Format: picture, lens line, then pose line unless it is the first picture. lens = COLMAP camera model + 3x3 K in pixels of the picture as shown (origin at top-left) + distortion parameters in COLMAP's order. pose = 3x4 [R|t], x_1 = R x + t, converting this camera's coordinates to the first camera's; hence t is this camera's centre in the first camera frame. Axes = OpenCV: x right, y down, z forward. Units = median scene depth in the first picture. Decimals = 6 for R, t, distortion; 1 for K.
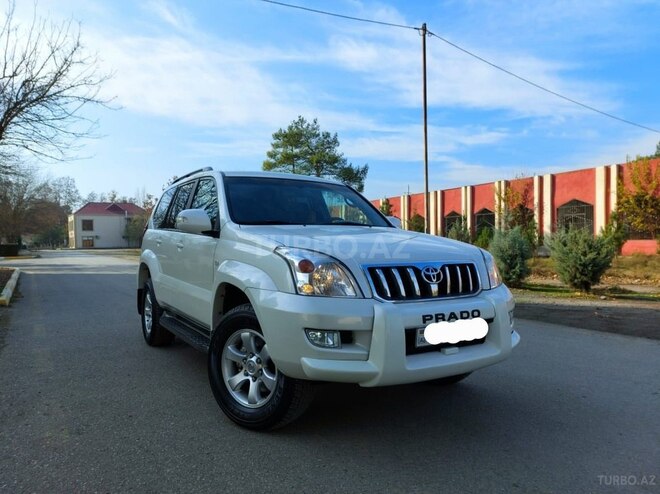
lens RADIAL K [[466.3, 0, 330.0], [0, 466.3, 247.0], [0, 0, 1]] dist [0.042661, -0.004446]
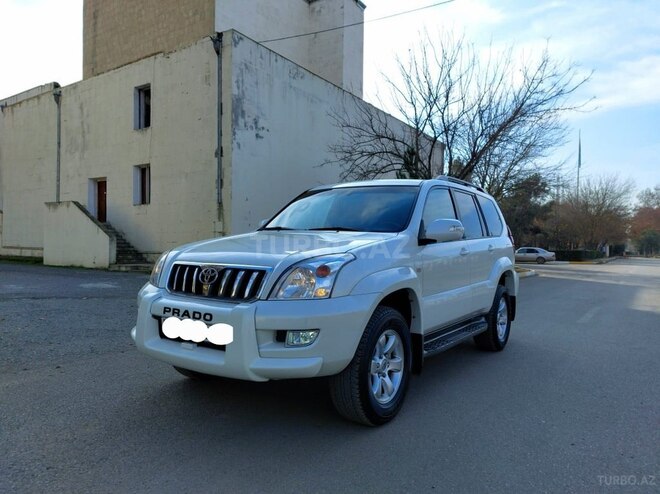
lens RADIAL K [[462.2, 0, 328.1], [0, 462.2, 247.8], [0, 0, 1]] dist [0.048146, -0.000288]
pose [[0.428402, 0.019874, -0.903370, 0.248029], [-0.031988, 0.999465, 0.006819, -0.004086], [0.903022, 0.025976, 0.428808, 0.150345]]
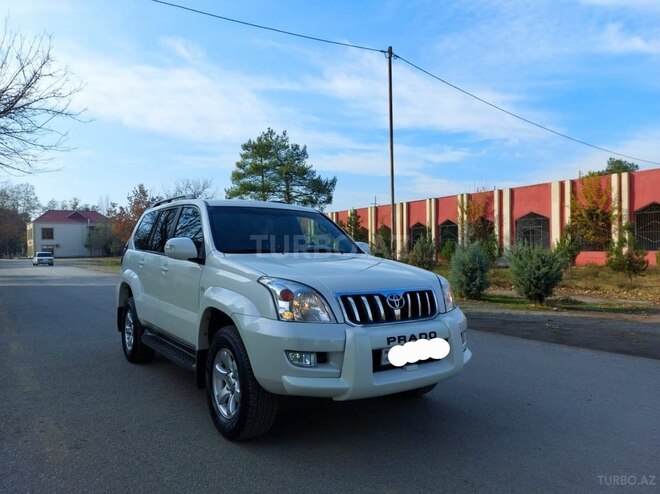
lens RADIAL K [[462.2, 0, 328.1], [0, 462.2, 247.8], [0, 0, 1]] dist [0.048146, -0.000288]
pose [[0.997902, 0.004503, 0.064582, -0.004211], [-0.003318, 0.999824, -0.018446, -0.009698], [-0.064653, 0.018193, 0.997742, -0.025300]]
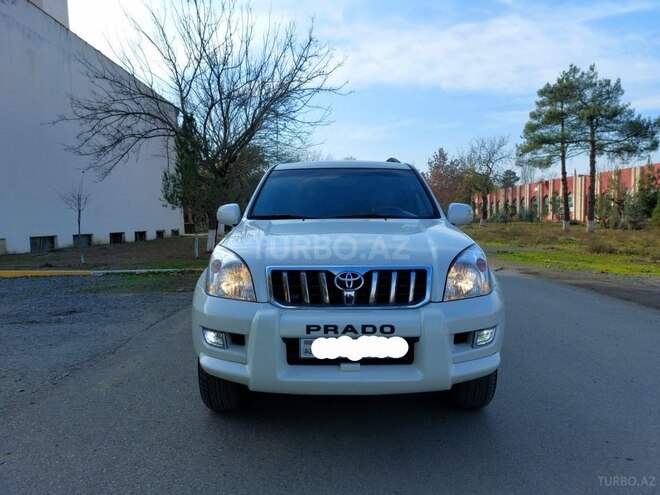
lens RADIAL K [[483.1, 0, 327.6], [0, 483.1, 245.8], [0, 0, 1]] dist [0.032148, -0.004372]
pose [[0.853484, 0.027398, -0.520399, 0.126968], [0.000707, 0.998555, 0.053731, -0.011101], [0.521119, -0.046226, 0.852231, 0.035817]]
